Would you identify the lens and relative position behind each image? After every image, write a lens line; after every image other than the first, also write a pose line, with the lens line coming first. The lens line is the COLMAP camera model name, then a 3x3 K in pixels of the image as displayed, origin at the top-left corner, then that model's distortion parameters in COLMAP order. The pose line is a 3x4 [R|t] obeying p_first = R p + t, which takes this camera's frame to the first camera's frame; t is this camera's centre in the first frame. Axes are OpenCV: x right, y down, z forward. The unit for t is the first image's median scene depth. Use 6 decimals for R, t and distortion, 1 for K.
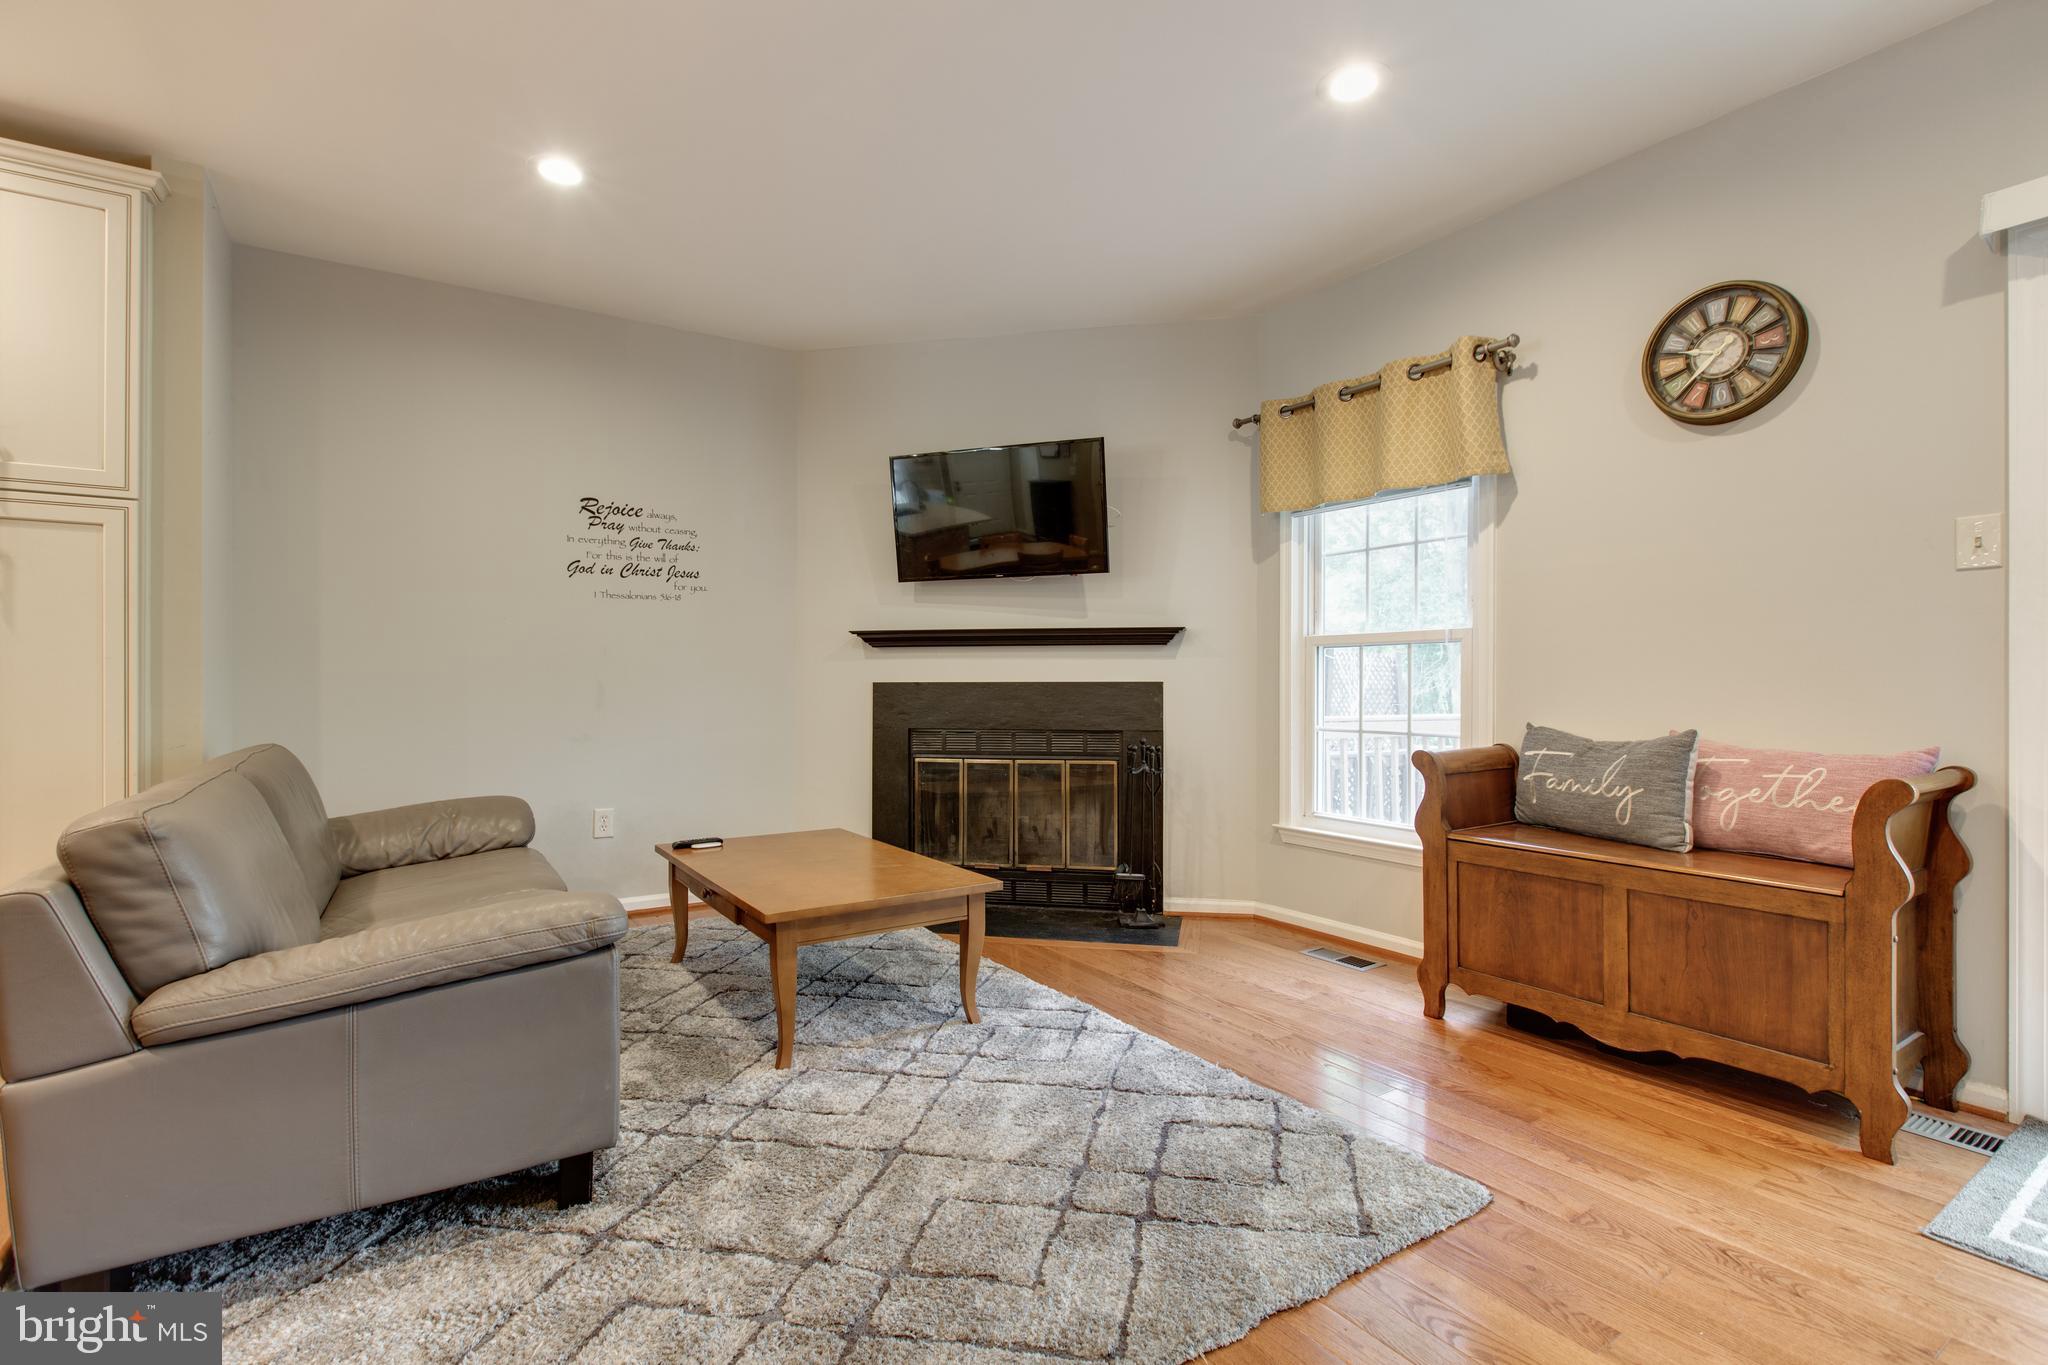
lens RADIAL K [[947.0, 0, 1024.0], [0, 947.0, 682.5], [0, 0, 1]] dist [-0.012796, 0.000118]
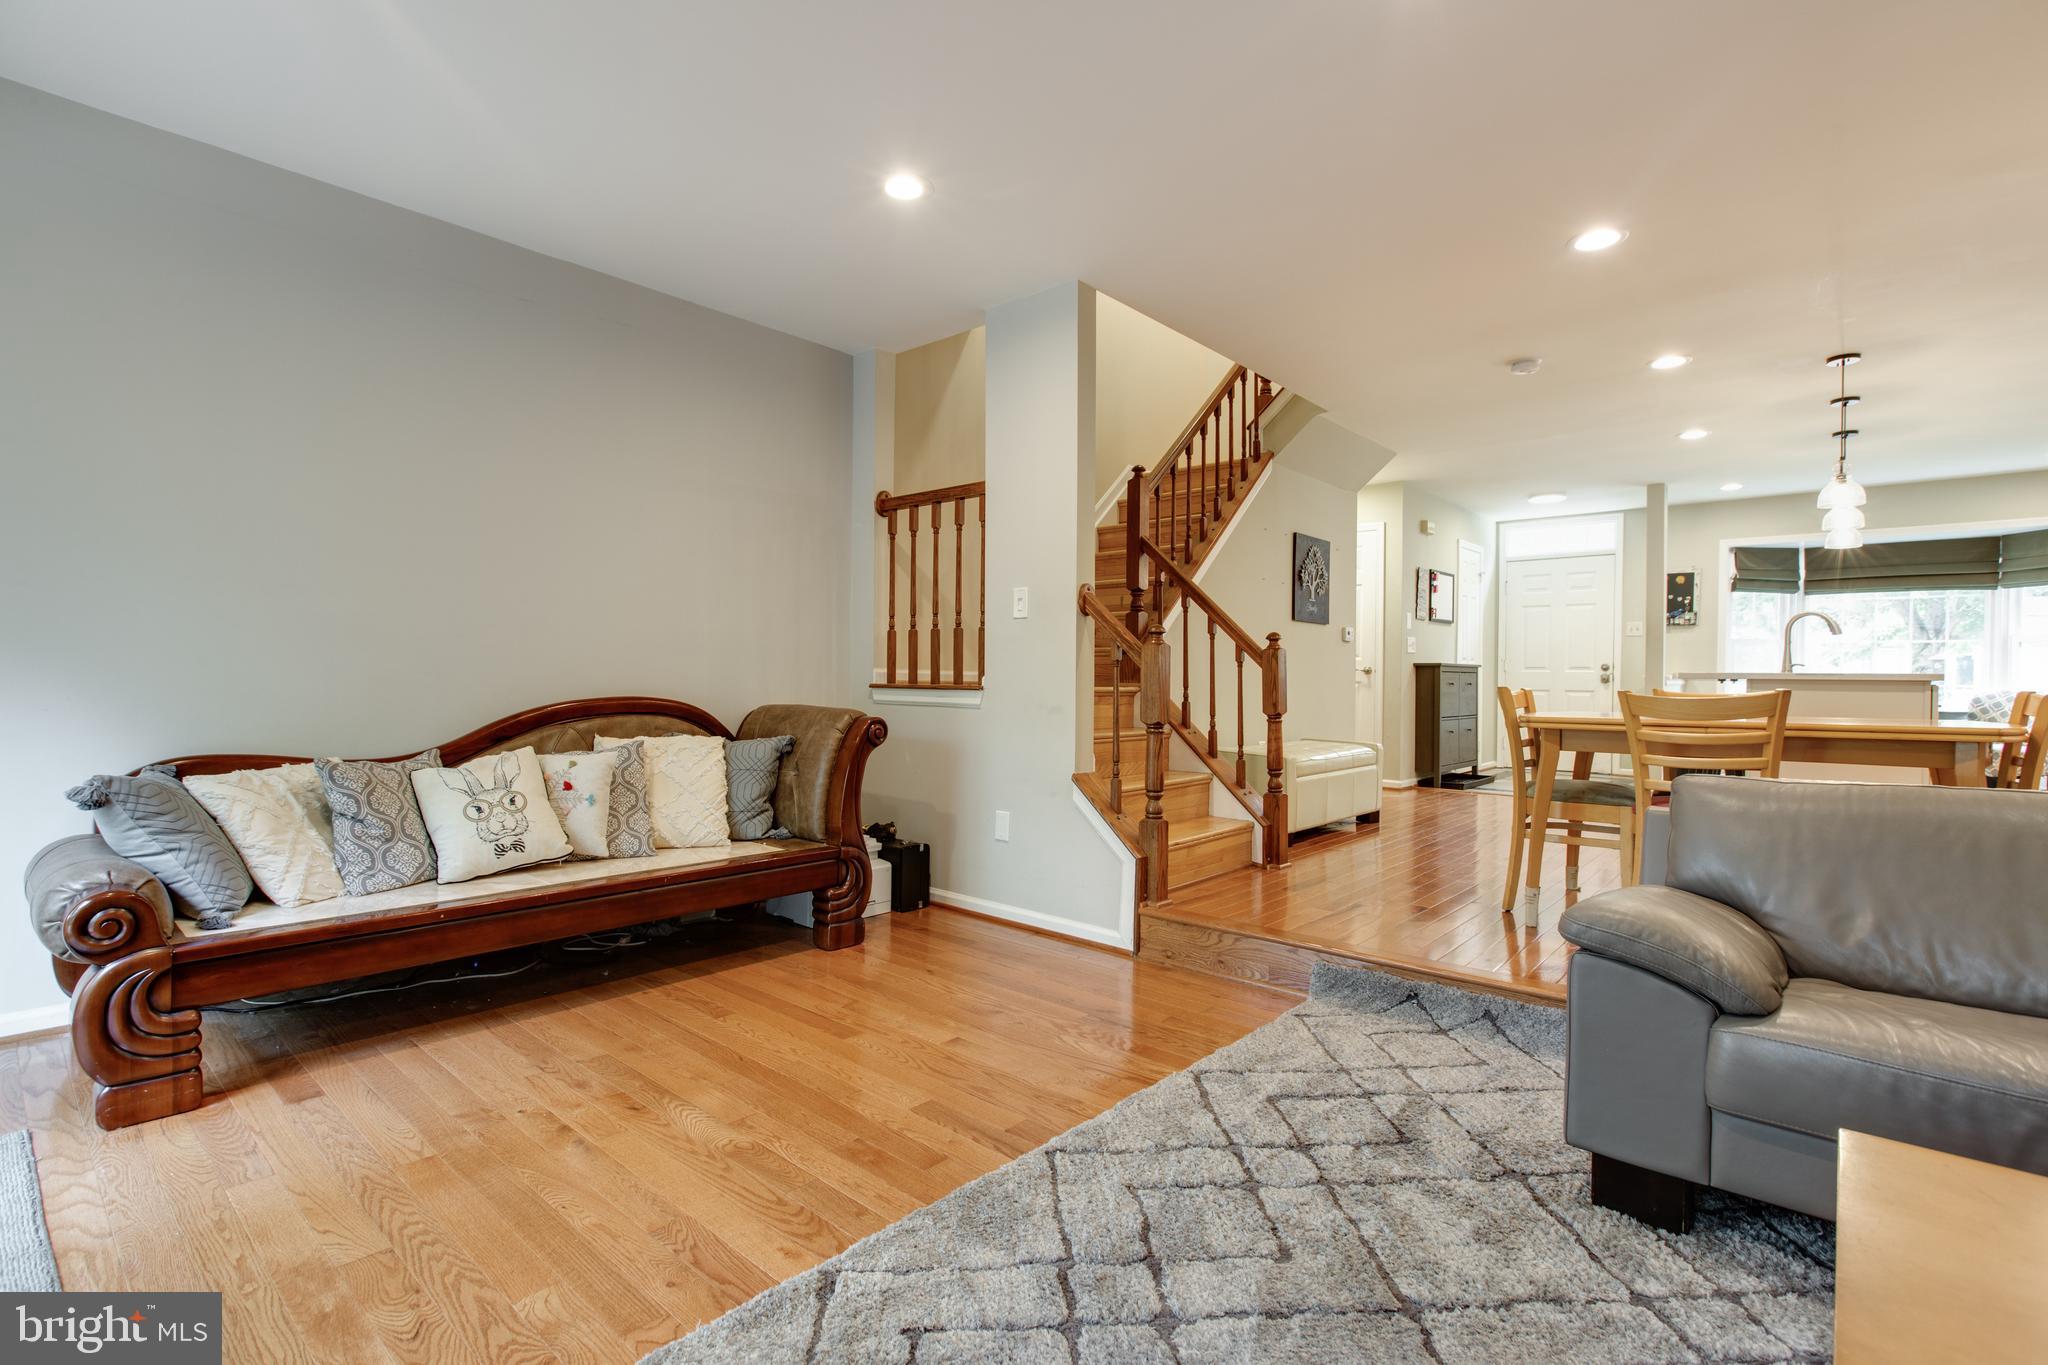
lens RADIAL K [[935.9, 0, 1026.3], [0, 935.9, 689.1], [0, 0, 1]] dist [-0.001490, -0.007764]
pose [[-0.965755, -0.004896, -0.259409, 0.193228], [-0.006517, 0.999964, 0.005391, 0.000460], [0.259373, 0.006897, -0.965752, 0.909526]]
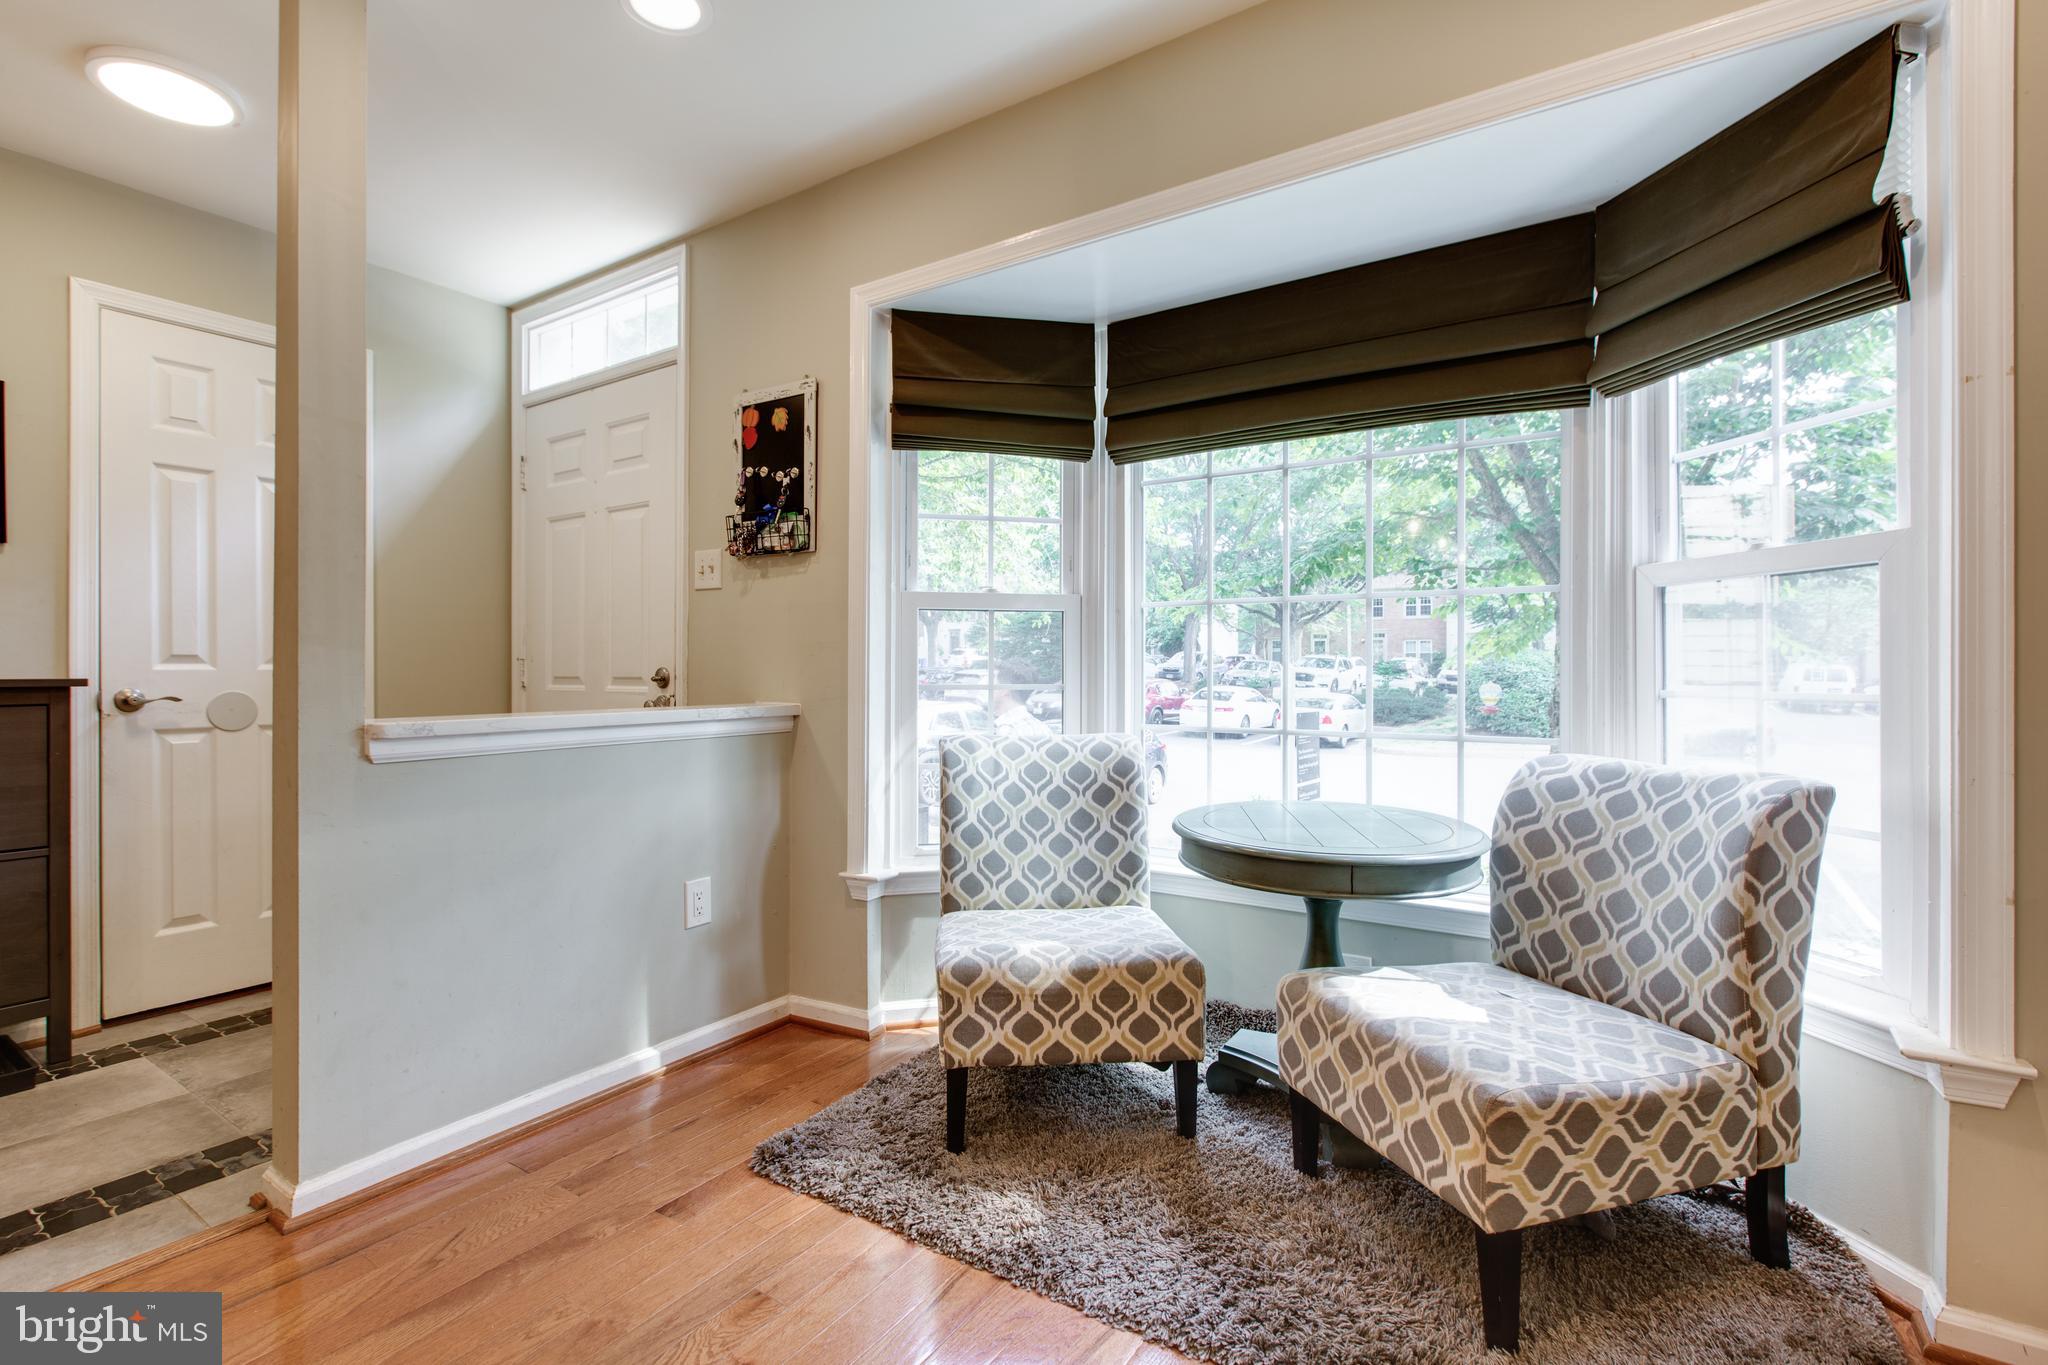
lens RADIAL K [[922.9, 0, 1025.5], [0, 922.9, 672.0], [0, 0, 1]] dist [0.002719, 0.000042]
pose [[-0.919325, 0.002432, -0.393492, -1.839137], [0.004274, 0.999984, -0.003806, -0.053249], [0.393476, -0.005181, -0.919320, -0.110092]]
